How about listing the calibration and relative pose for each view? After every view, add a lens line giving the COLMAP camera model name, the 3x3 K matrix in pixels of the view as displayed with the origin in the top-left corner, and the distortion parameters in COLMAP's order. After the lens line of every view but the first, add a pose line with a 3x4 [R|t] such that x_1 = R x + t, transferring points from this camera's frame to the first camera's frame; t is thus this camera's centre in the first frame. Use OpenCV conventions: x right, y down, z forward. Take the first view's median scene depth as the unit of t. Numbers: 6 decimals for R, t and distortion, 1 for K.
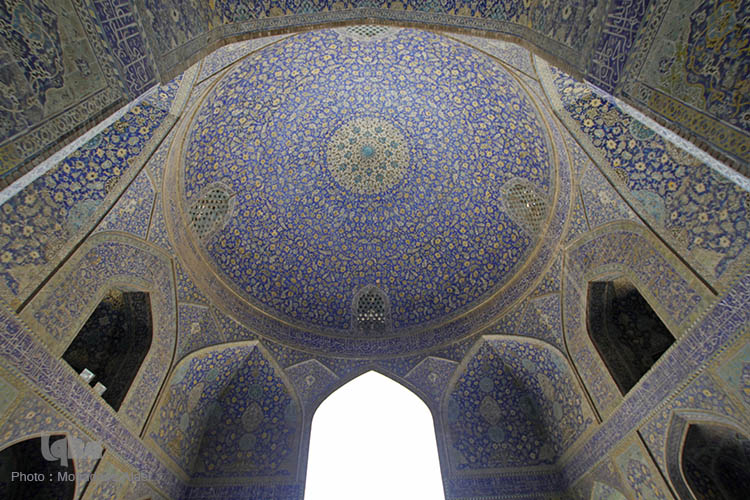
lens RADIAL K [[335.3, 0, 375.5], [0, 335.3, 248.2], [0, 0, 1]] dist [-0.036670, 0.008186]
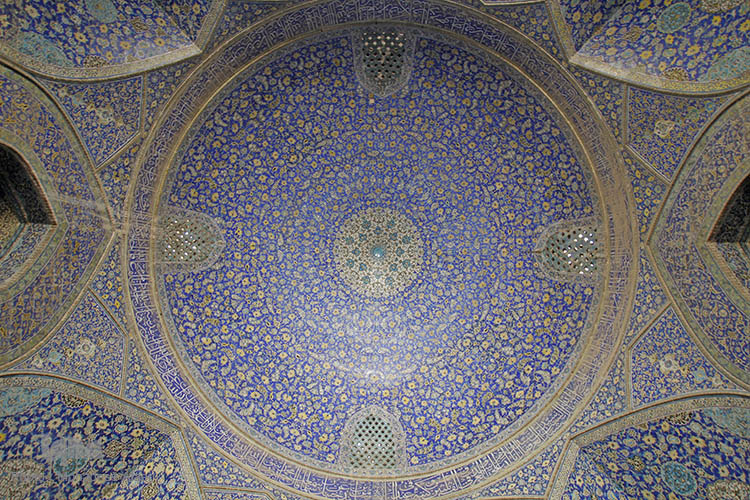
lens RADIAL K [[335.3, 0, 375.5], [0, 335.3, 248.2], [0, 0, 1]] dist [-0.036670, 0.008186]
pose [[-0.999372, -0.029135, -0.020156, 0.005156], [0.035423, -0.812594, -0.581753, 0.312132], [0.000571, -0.582102, 0.813116, 0.287376]]
